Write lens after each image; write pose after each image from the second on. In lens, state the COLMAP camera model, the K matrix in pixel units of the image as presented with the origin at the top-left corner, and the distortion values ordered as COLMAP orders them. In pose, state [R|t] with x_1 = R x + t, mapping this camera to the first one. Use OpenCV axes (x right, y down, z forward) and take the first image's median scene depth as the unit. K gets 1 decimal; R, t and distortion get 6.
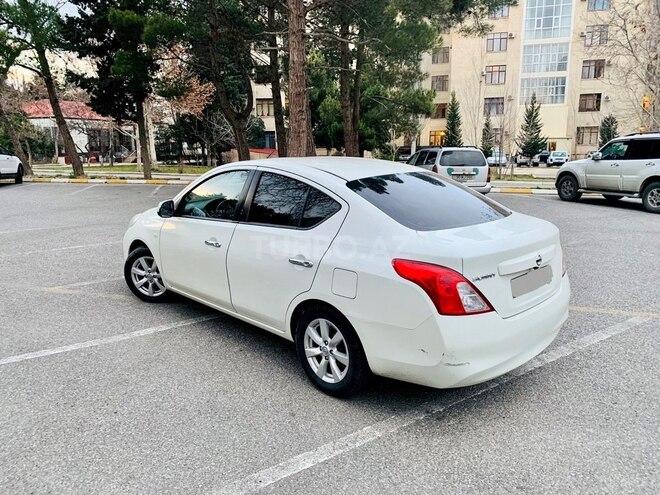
lens RADIAL K [[505.2, 0, 331.3], [0, 505.2, 243.8], [0, 0, 1]] dist [0.062744, -0.096934]
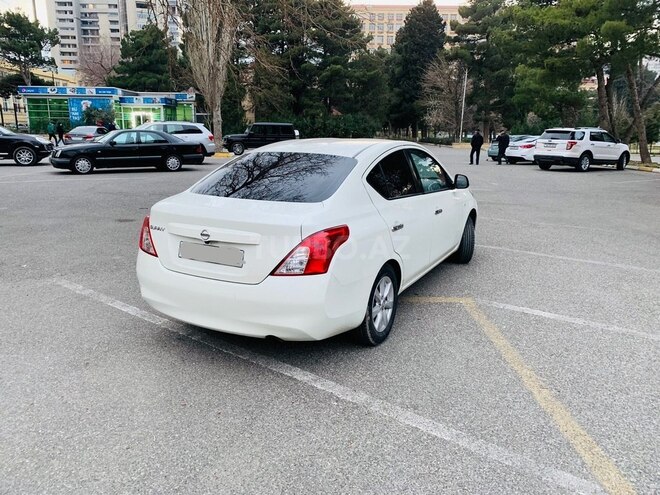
lens RADIAL K [[505.2, 0, 331.3], [0, 505.2, 243.8], [0, 0, 1]] dist [0.062744, -0.096934]
pose [[0.292435, 0.216835, -0.931378, 0.372528], [-0.198933, 0.966441, 0.162537, -0.043689], [0.935365, 0.137750, 0.325757, 0.230636]]
